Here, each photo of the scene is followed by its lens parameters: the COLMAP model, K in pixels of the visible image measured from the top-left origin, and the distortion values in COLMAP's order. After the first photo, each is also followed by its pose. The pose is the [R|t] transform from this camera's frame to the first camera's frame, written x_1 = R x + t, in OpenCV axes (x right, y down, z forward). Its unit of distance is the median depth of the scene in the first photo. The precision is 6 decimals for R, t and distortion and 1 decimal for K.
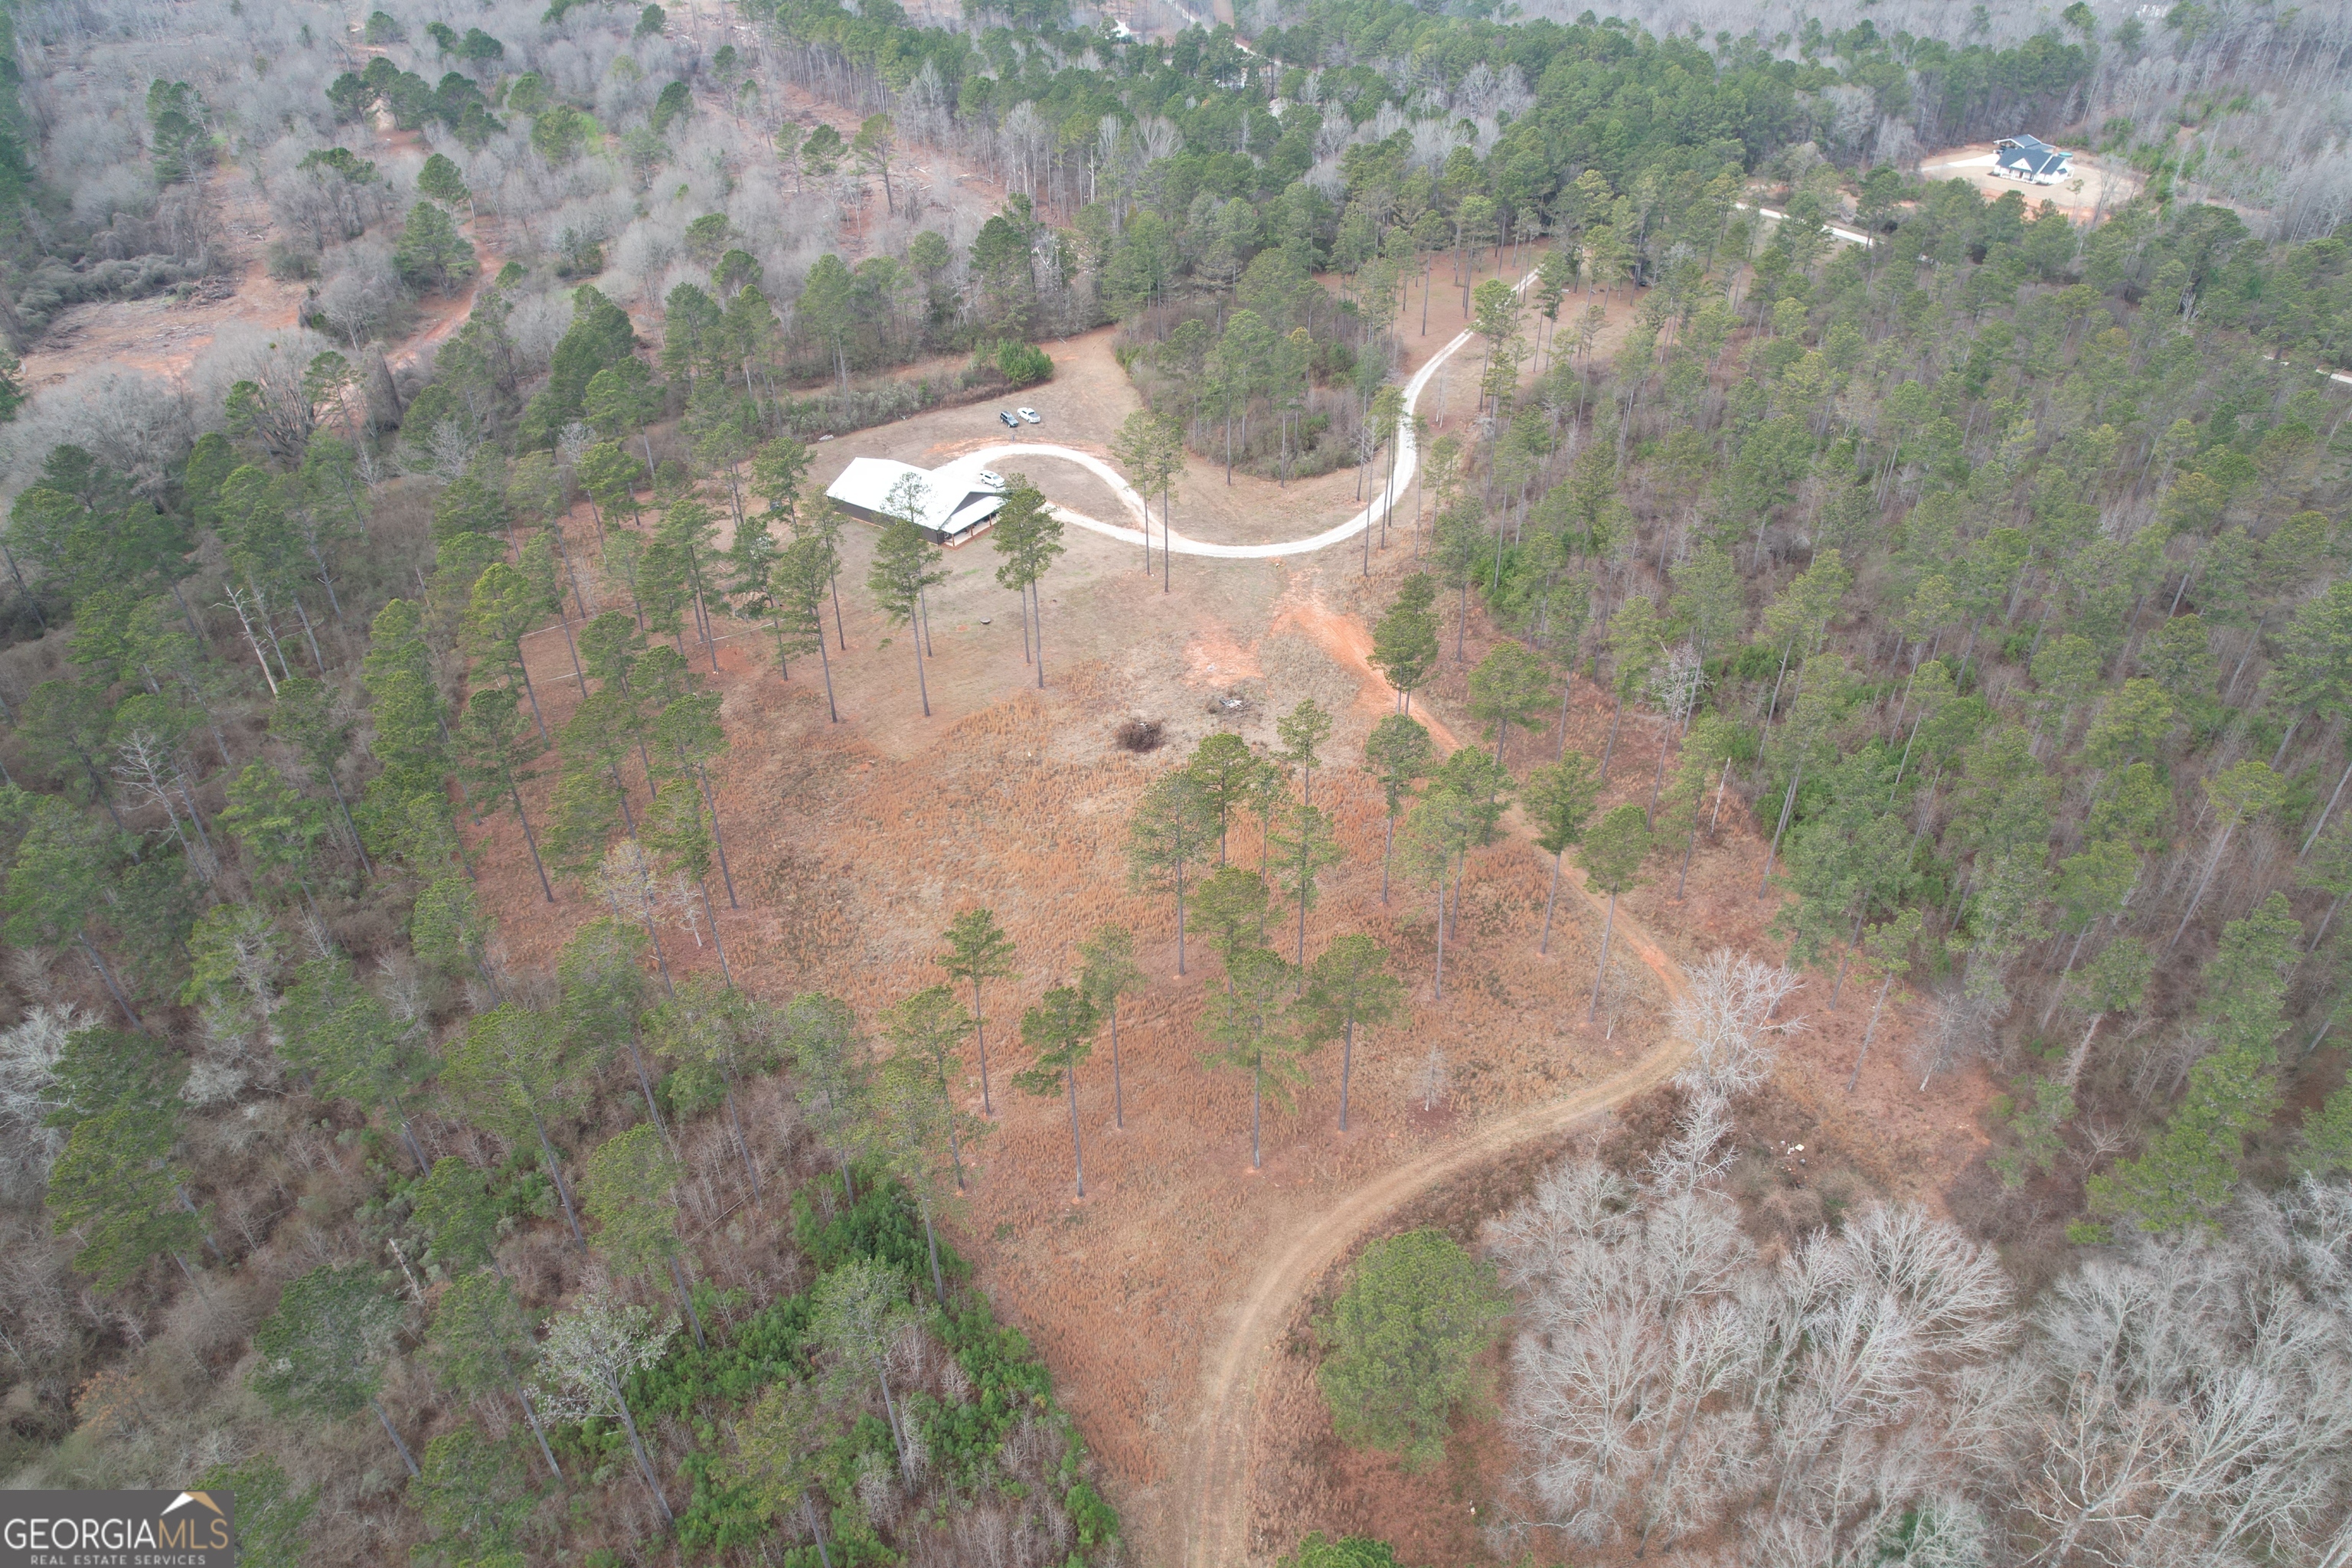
lens RADIAL K [[1487.9, 0, 1176.0], [0, 1487.9, 784.0], [0, 0, 1]] dist [-0.059657, 0.052174]
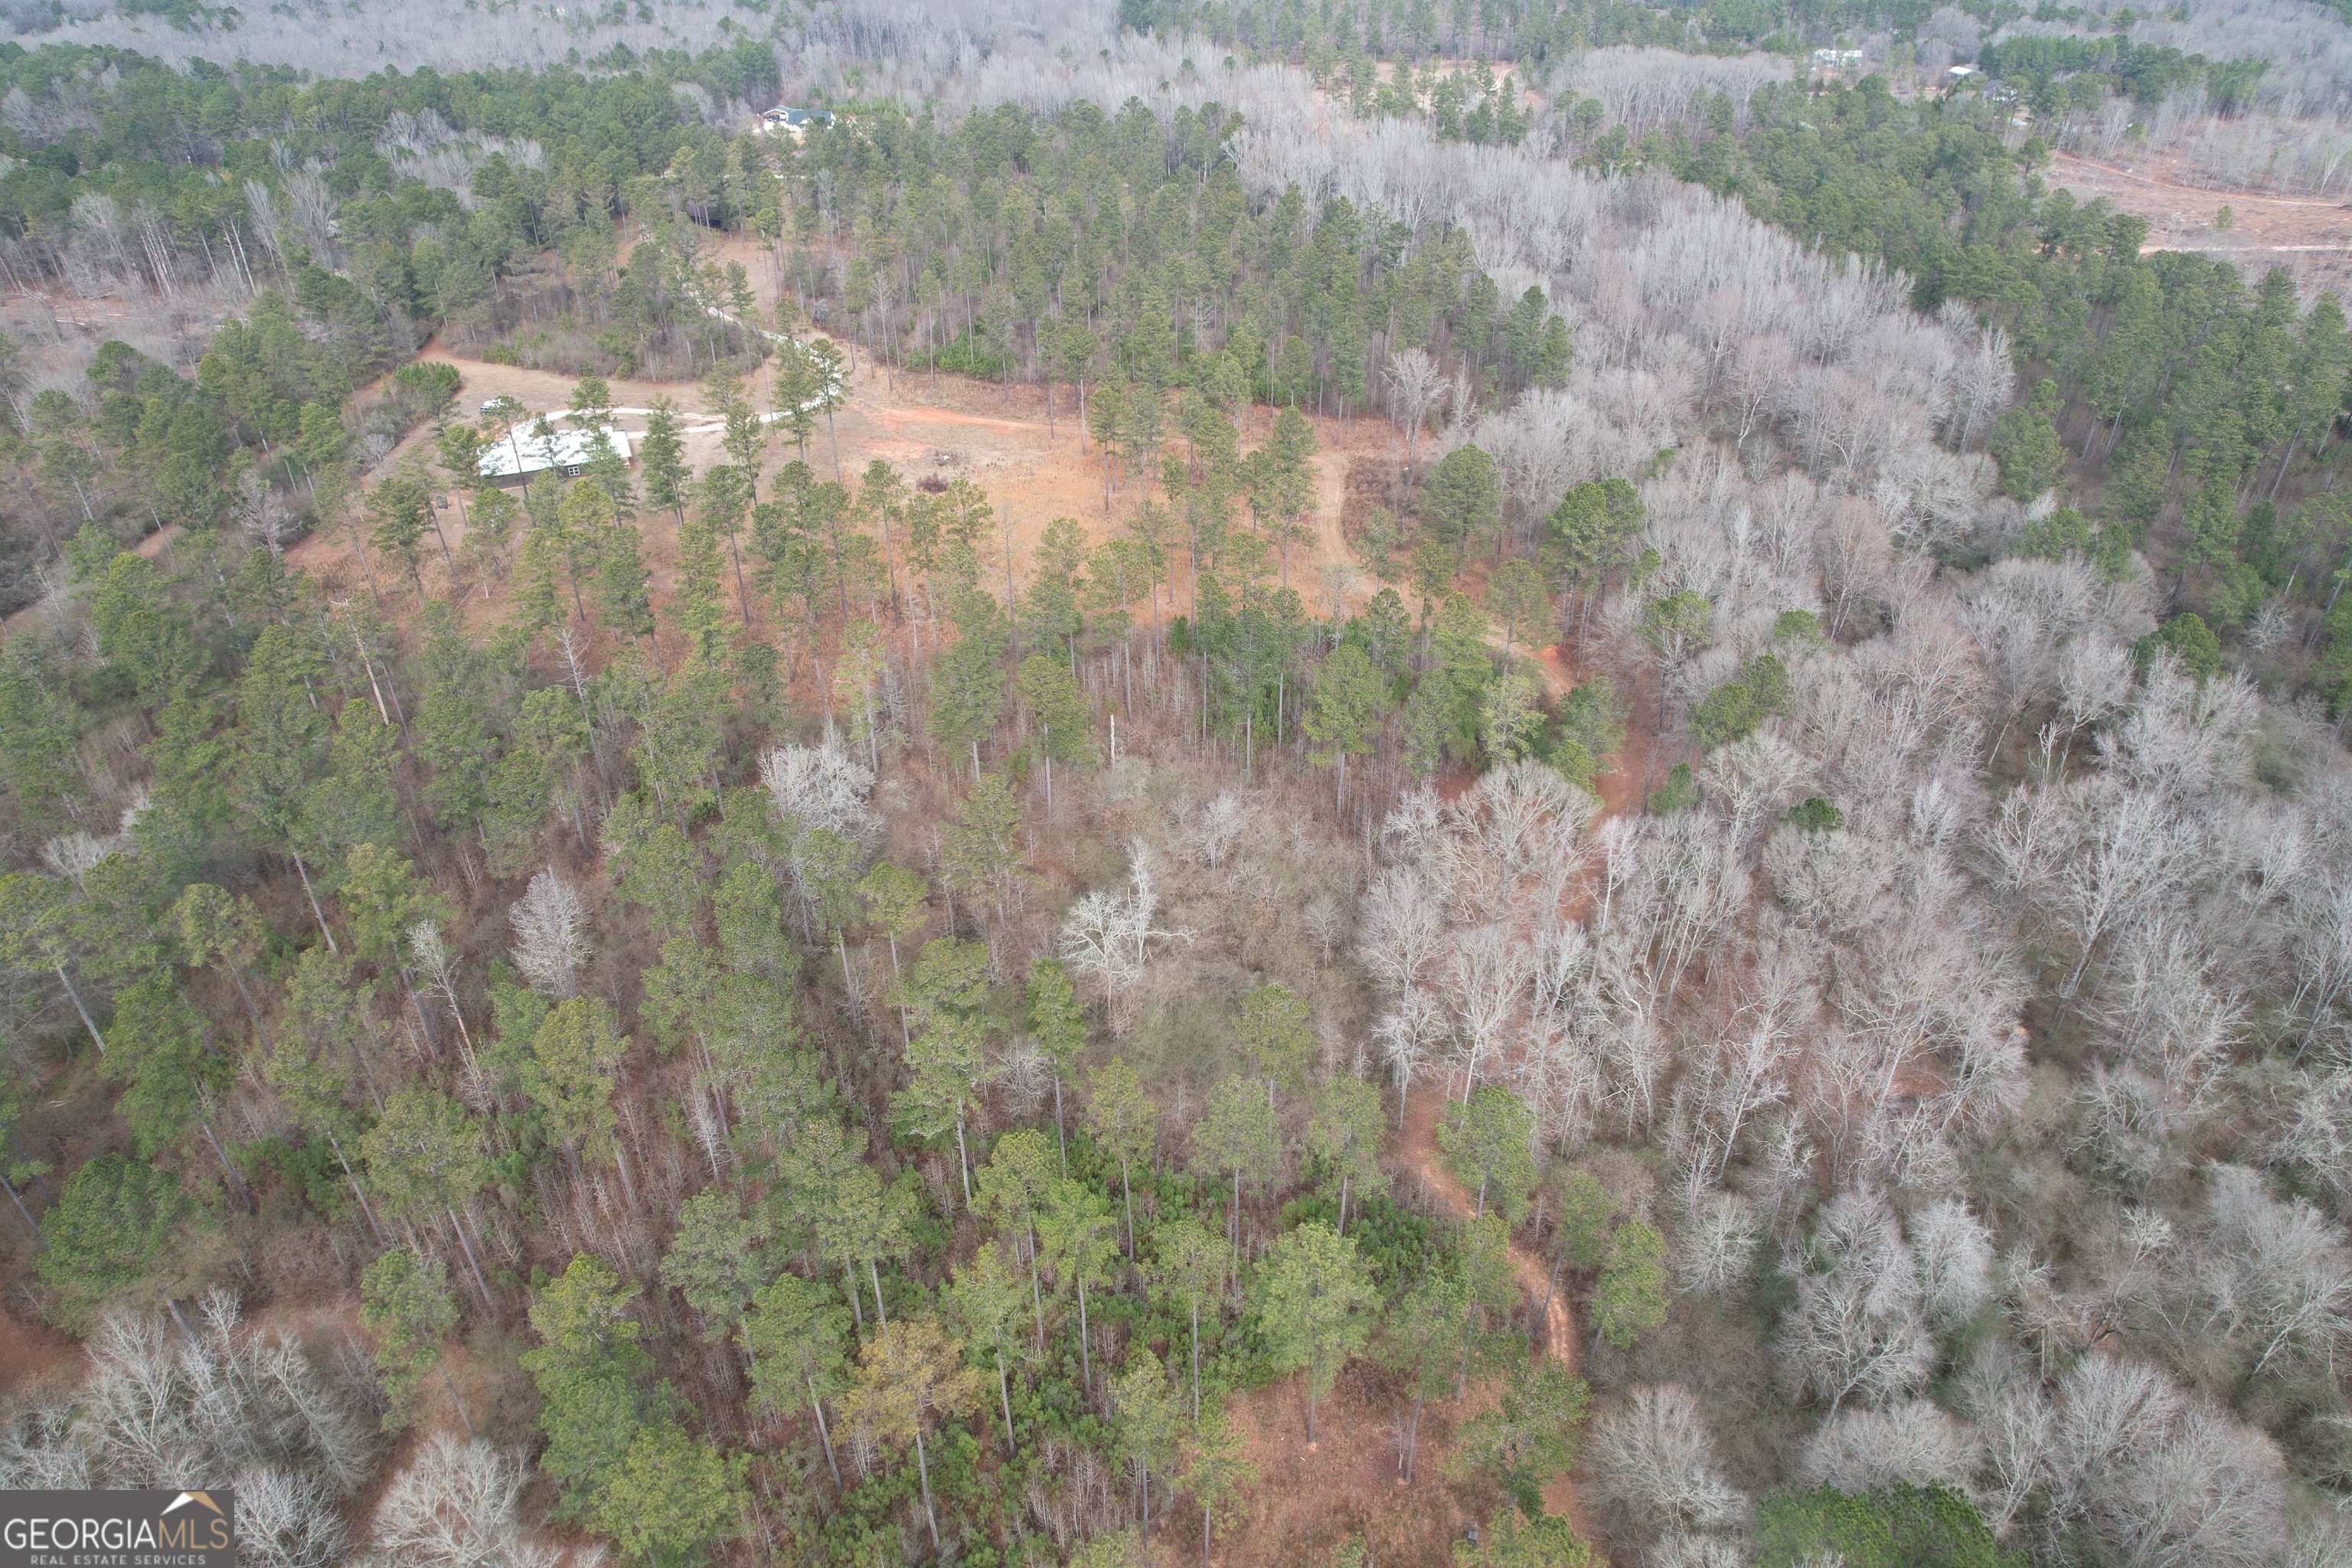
lens RADIAL K [[1459.4, 0, 1169.6], [0, 1459.4, 834.9], [0, 0, 1]] dist [-0.080552, 0.065086]
pose [[0.560476, -0.477024, 0.676990, -0.739375], [0.480492, 0.853105, 0.203323, 0.059344], [-0.674533, 0.211331, 0.707351, -0.058370]]
